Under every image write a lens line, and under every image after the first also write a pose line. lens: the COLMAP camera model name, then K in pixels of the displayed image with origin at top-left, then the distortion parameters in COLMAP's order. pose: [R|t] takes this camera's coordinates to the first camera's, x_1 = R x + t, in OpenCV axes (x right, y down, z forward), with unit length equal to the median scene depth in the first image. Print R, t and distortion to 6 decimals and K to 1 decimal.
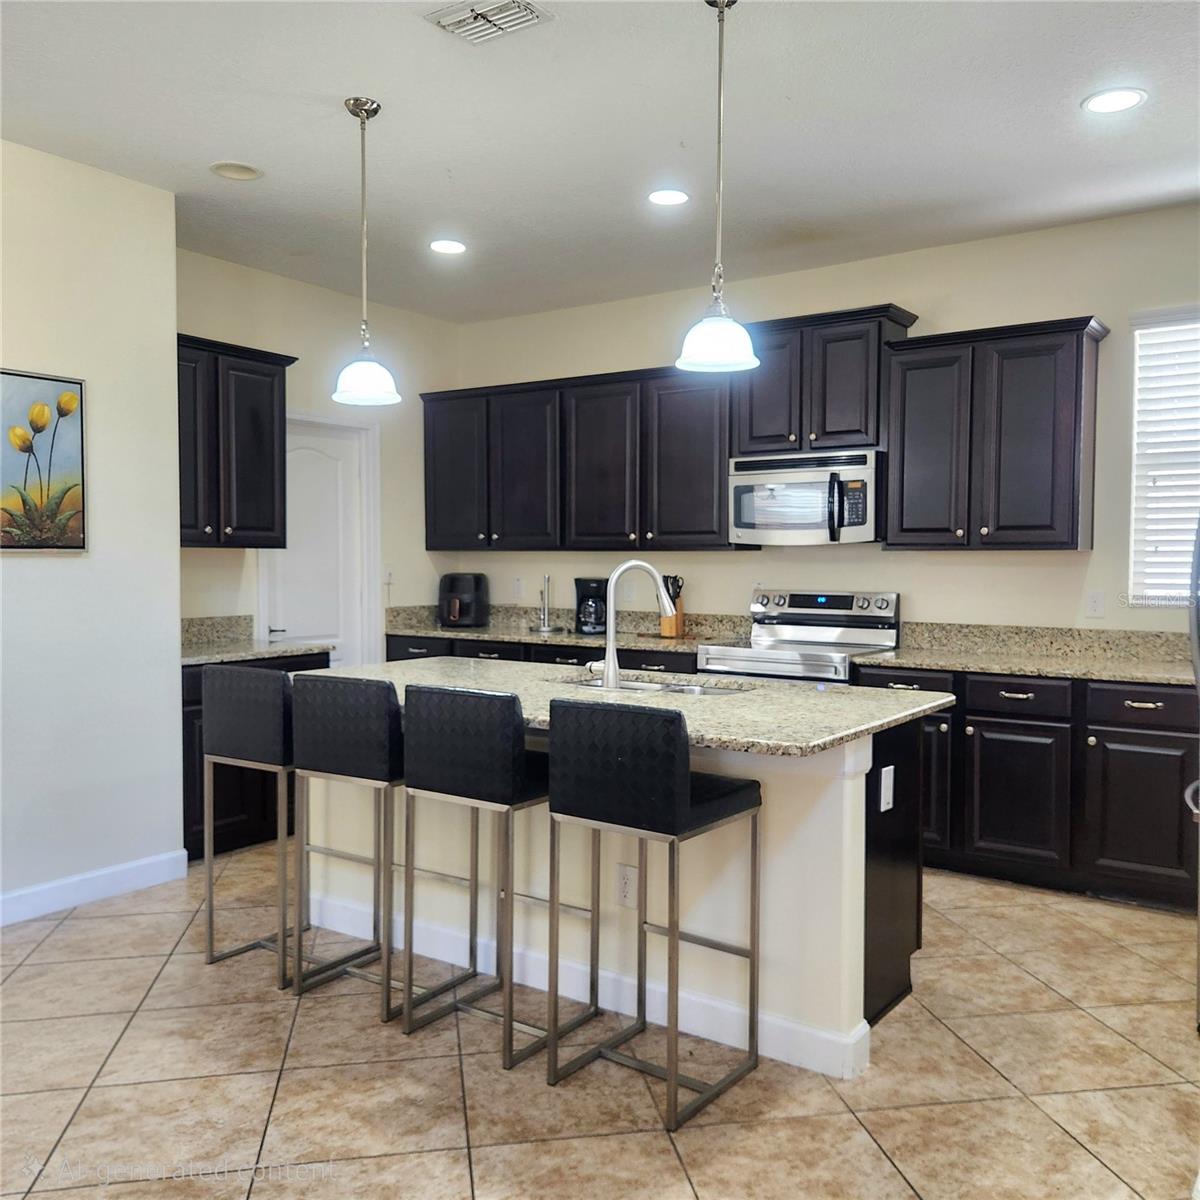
lens RADIAL K [[1110.5, 0, 600.0], [0, 1110.5, 600.0], [0, 0, 1]] dist [0.065676, 0.001097]
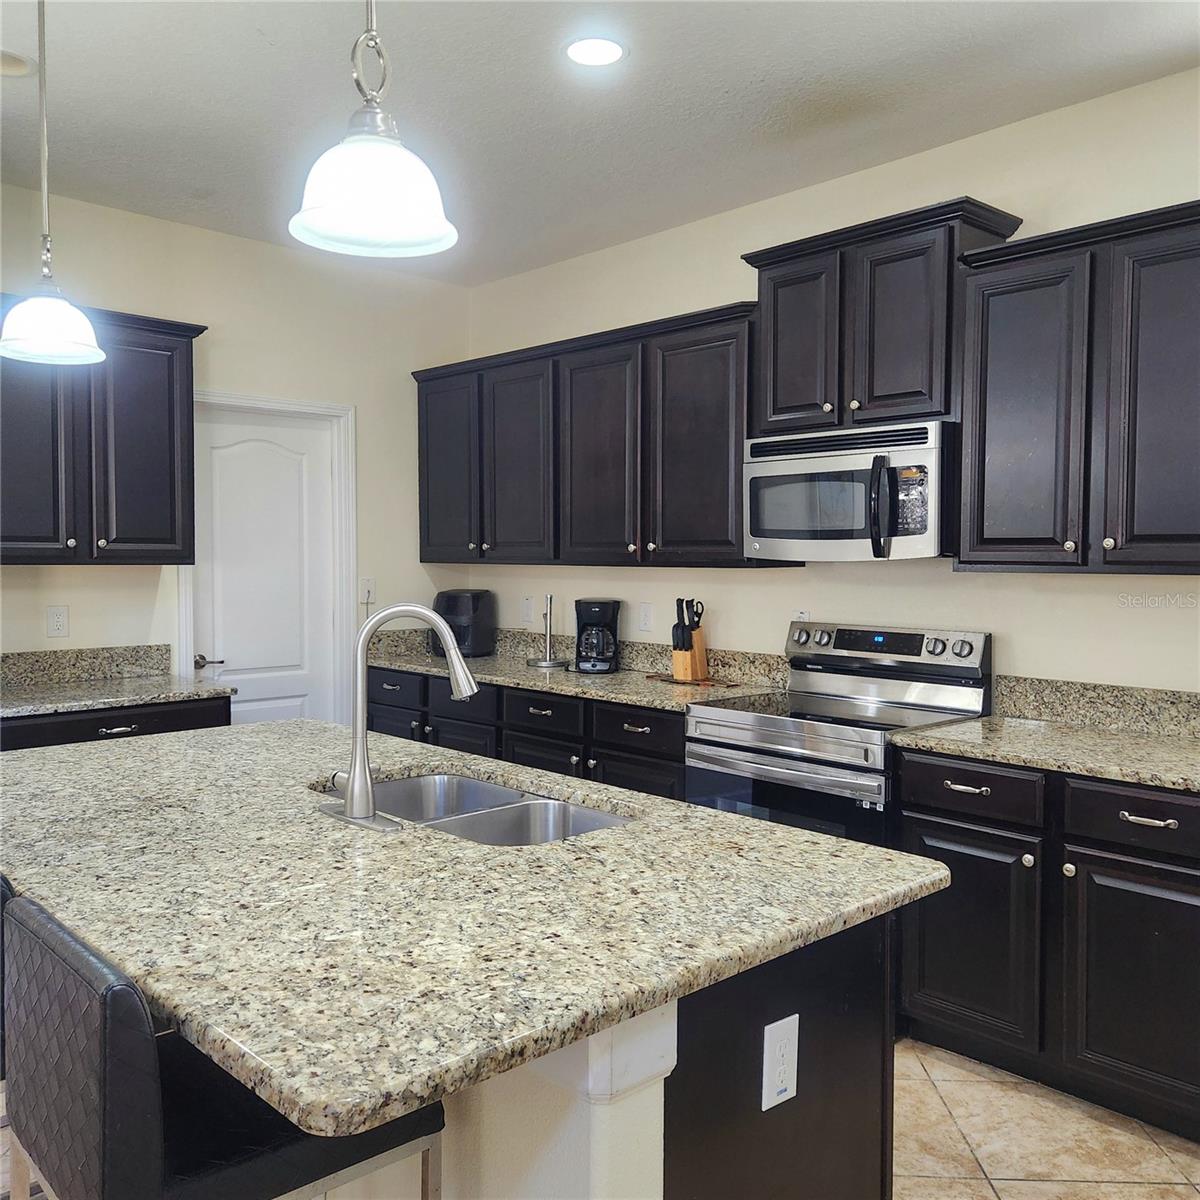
lens RADIAL K [[1068.0, 0, 596.6], [0, 1068.0, 593.3], [0, 0, 1]] dist [0.053390, -0.030451]
pose [[0.976540, 0.007446, -0.215206, 0.176701], [-0.007127, 0.999972, 0.002258, -0.030065], [0.215217, -0.000671, 0.976566, 0.316783]]
